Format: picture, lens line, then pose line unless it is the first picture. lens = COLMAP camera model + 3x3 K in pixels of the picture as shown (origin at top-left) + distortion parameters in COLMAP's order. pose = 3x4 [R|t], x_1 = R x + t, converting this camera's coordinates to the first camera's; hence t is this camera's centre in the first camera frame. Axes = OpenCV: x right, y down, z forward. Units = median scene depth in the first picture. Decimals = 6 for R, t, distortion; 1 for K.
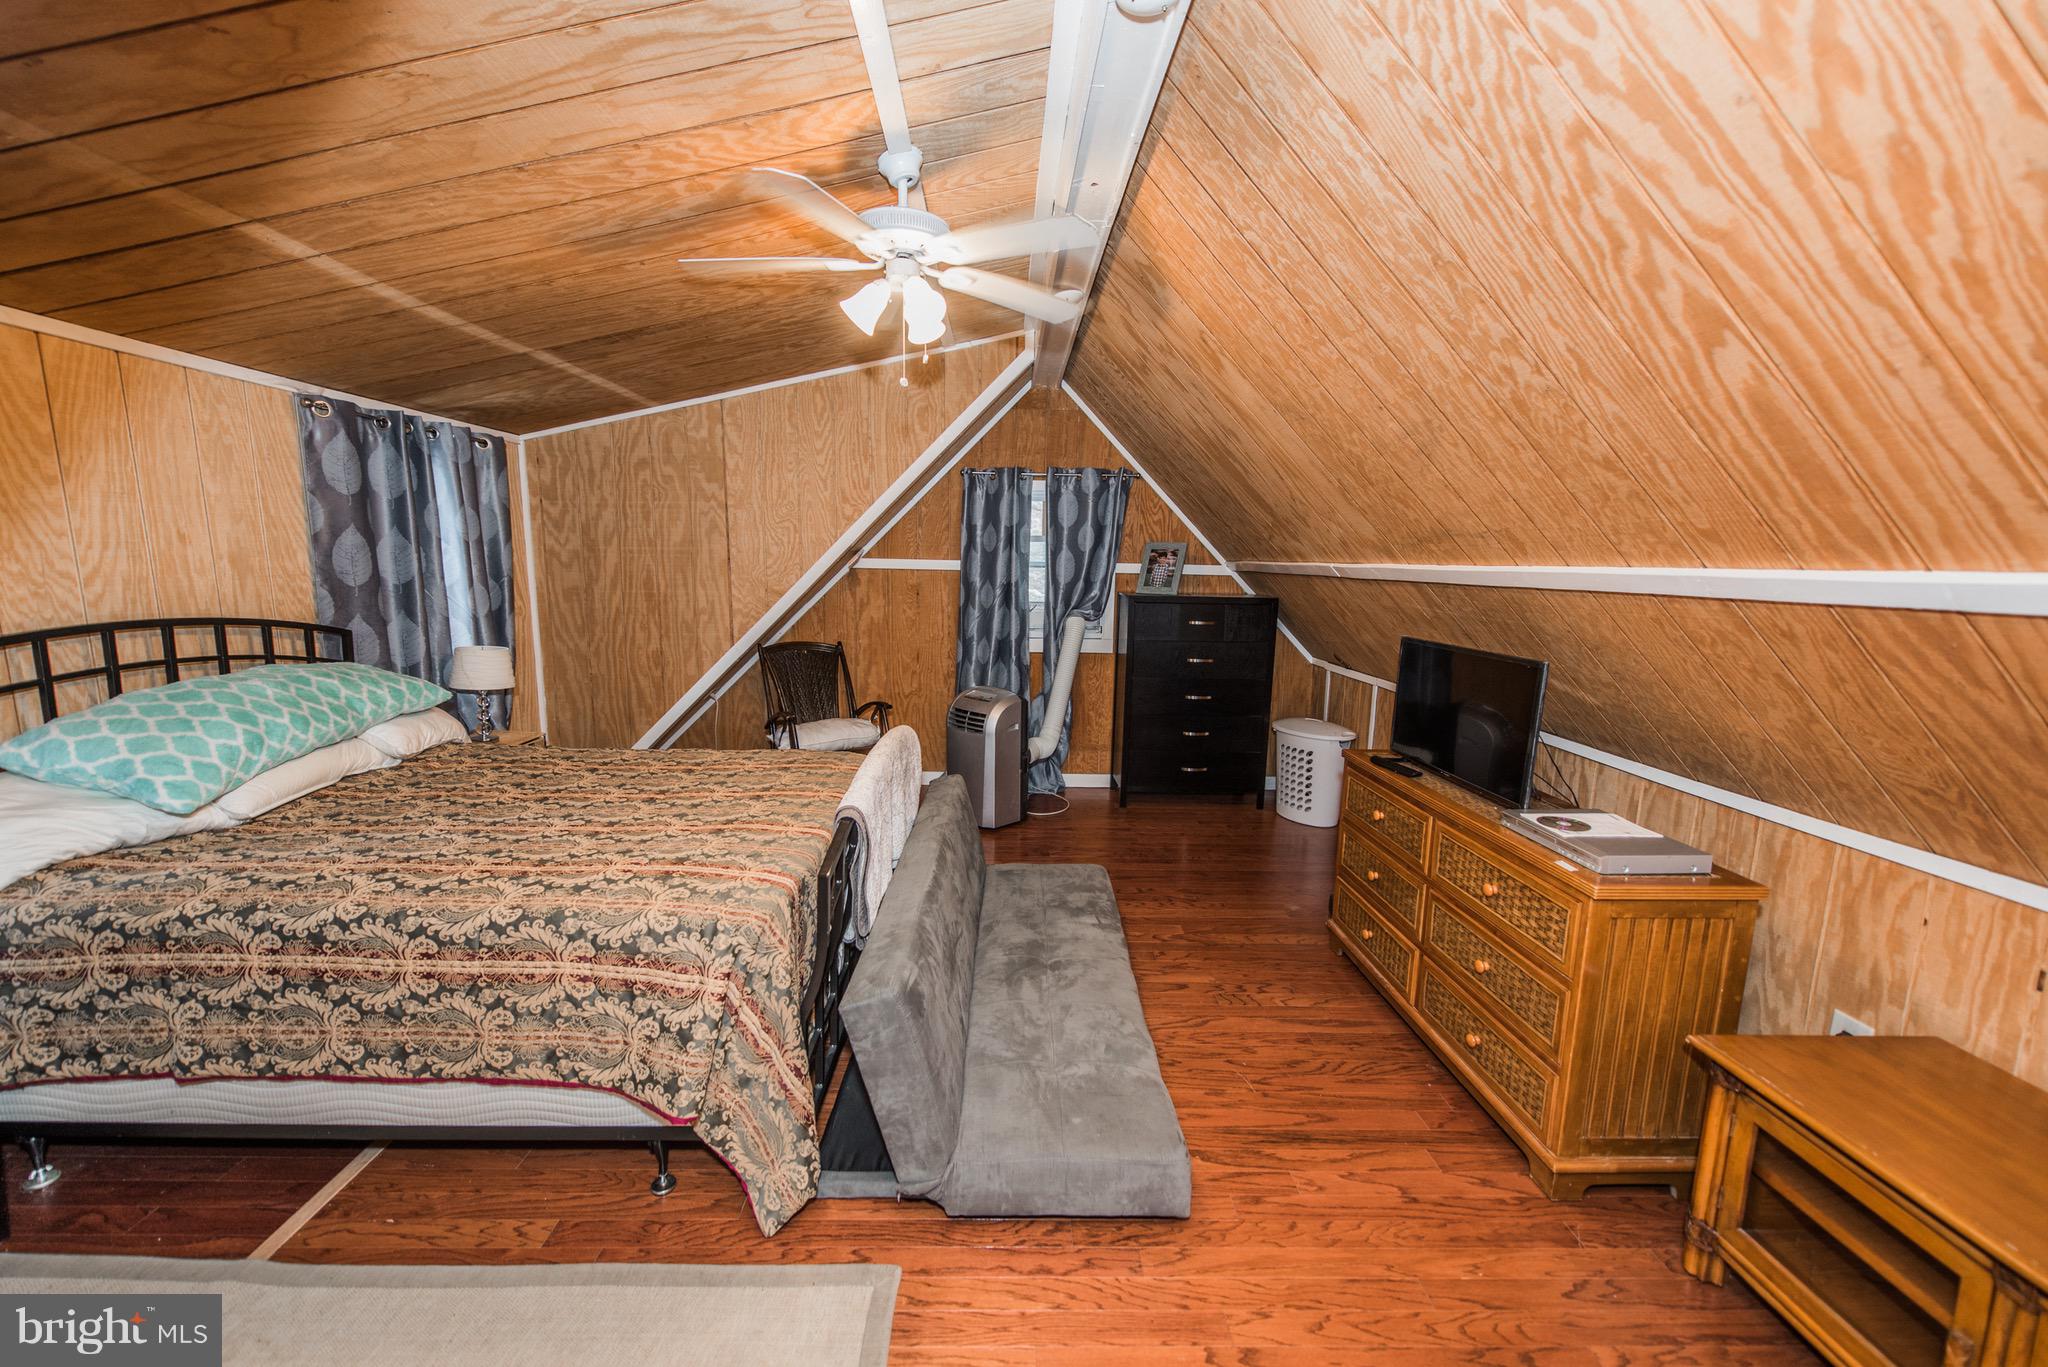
lens RADIAL K [[799.3, 0, 1024.1], [0, 799.3, 682.1], [0, 0, 1]] dist [0.006683, -0.002187]
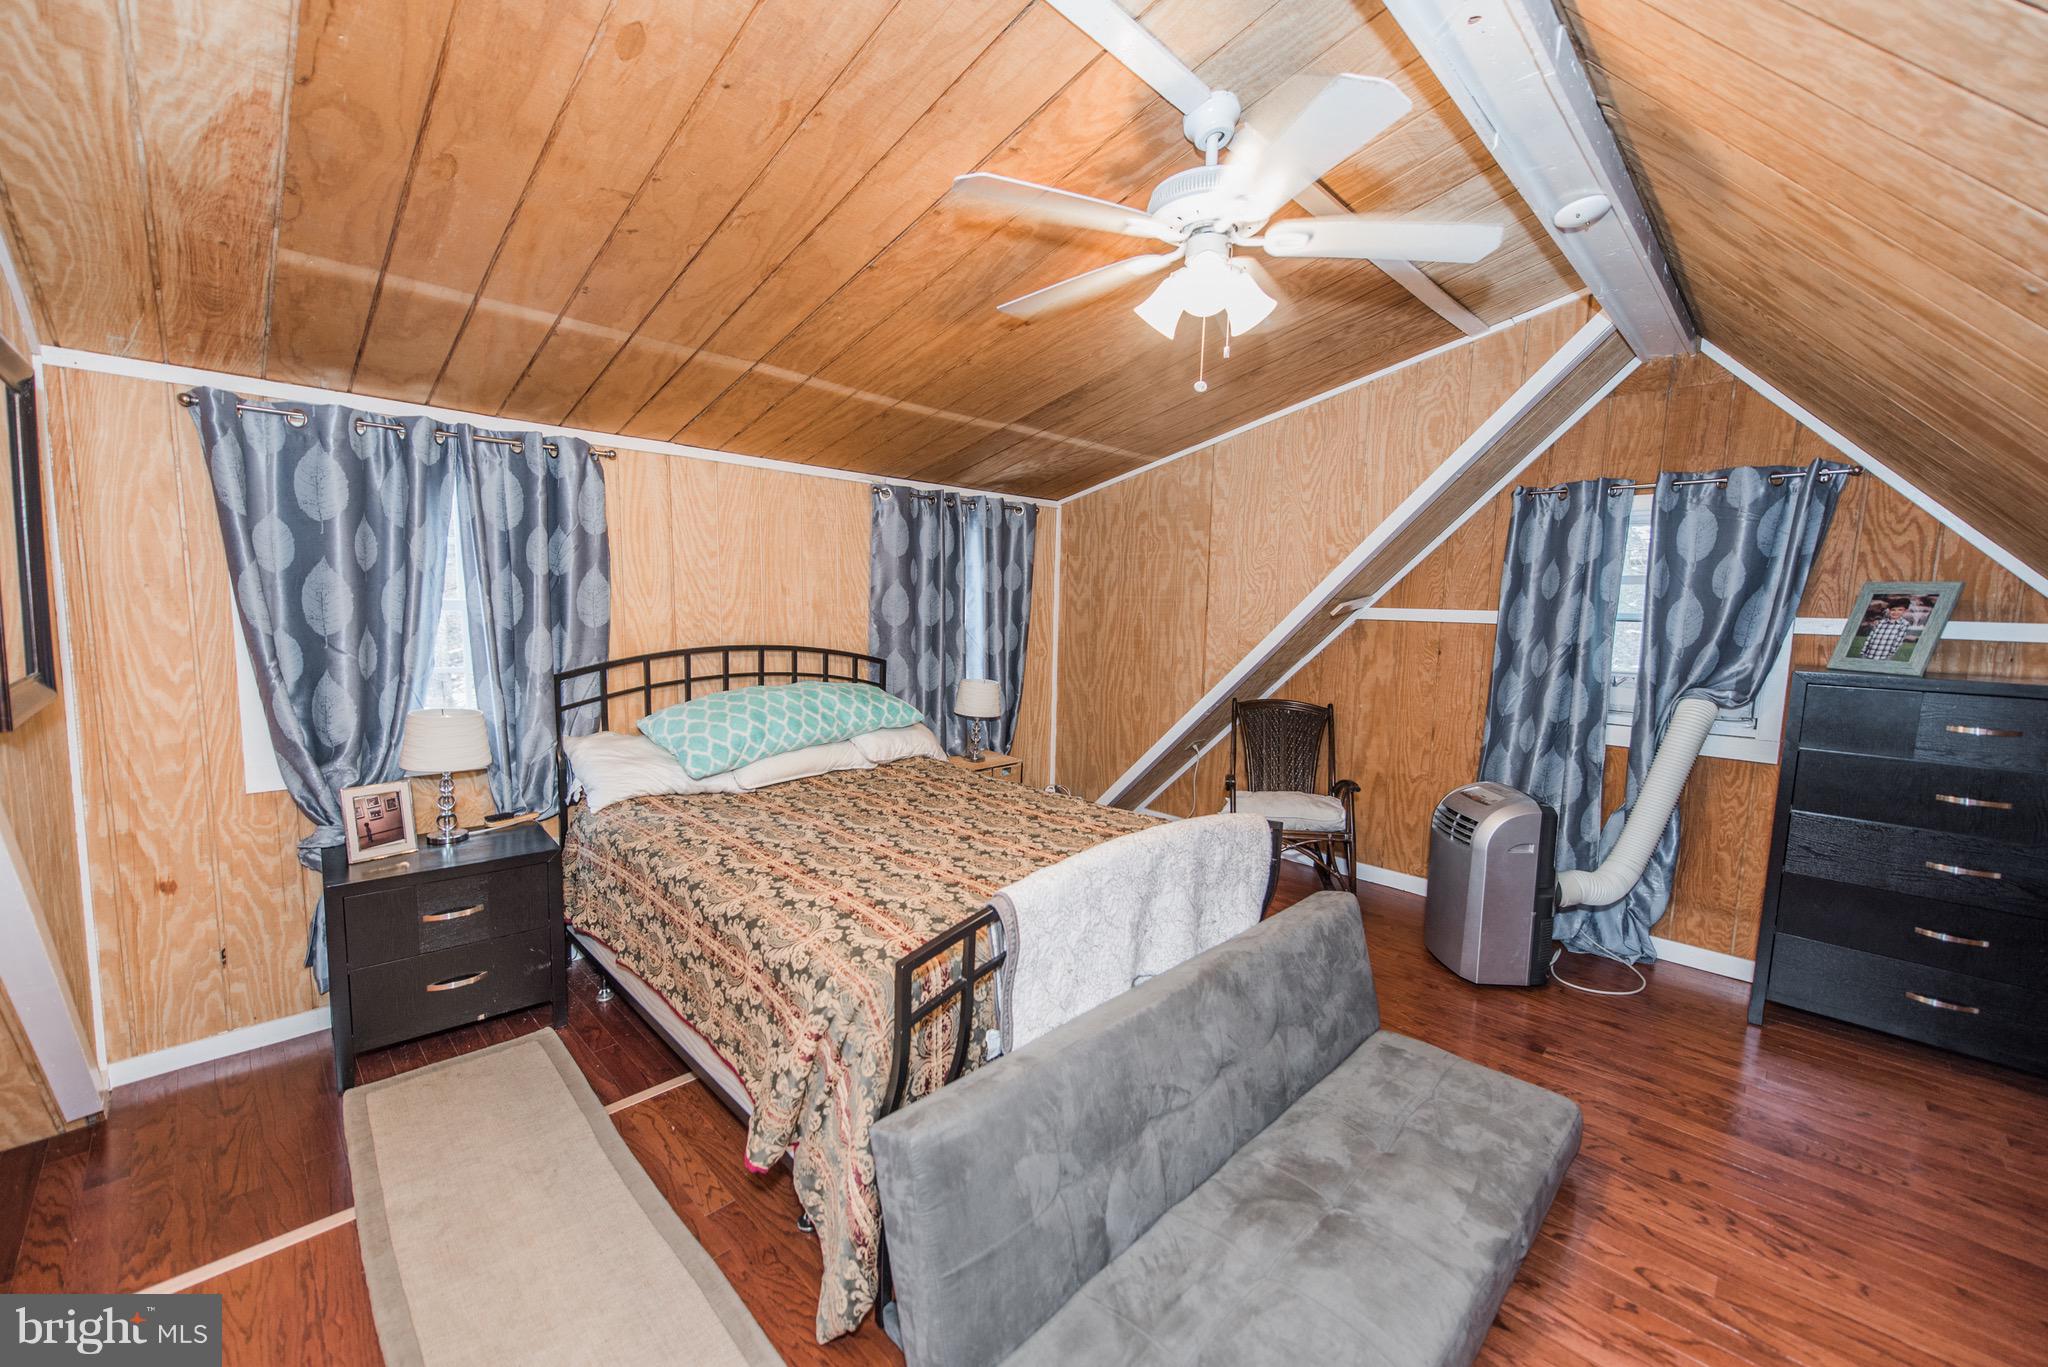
lens RADIAL K [[799.3, 0, 1018.1], [0, 799.3, 681.8], [0, 0, 1]] dist [0.006683, -0.002187]
pose [[0.688750, 0.070939, -0.721520, 0.174716], [-0.117173, 0.993010, -0.014219, -0.025789], [0.715468, 0.094336, 0.692247, 0.184203]]
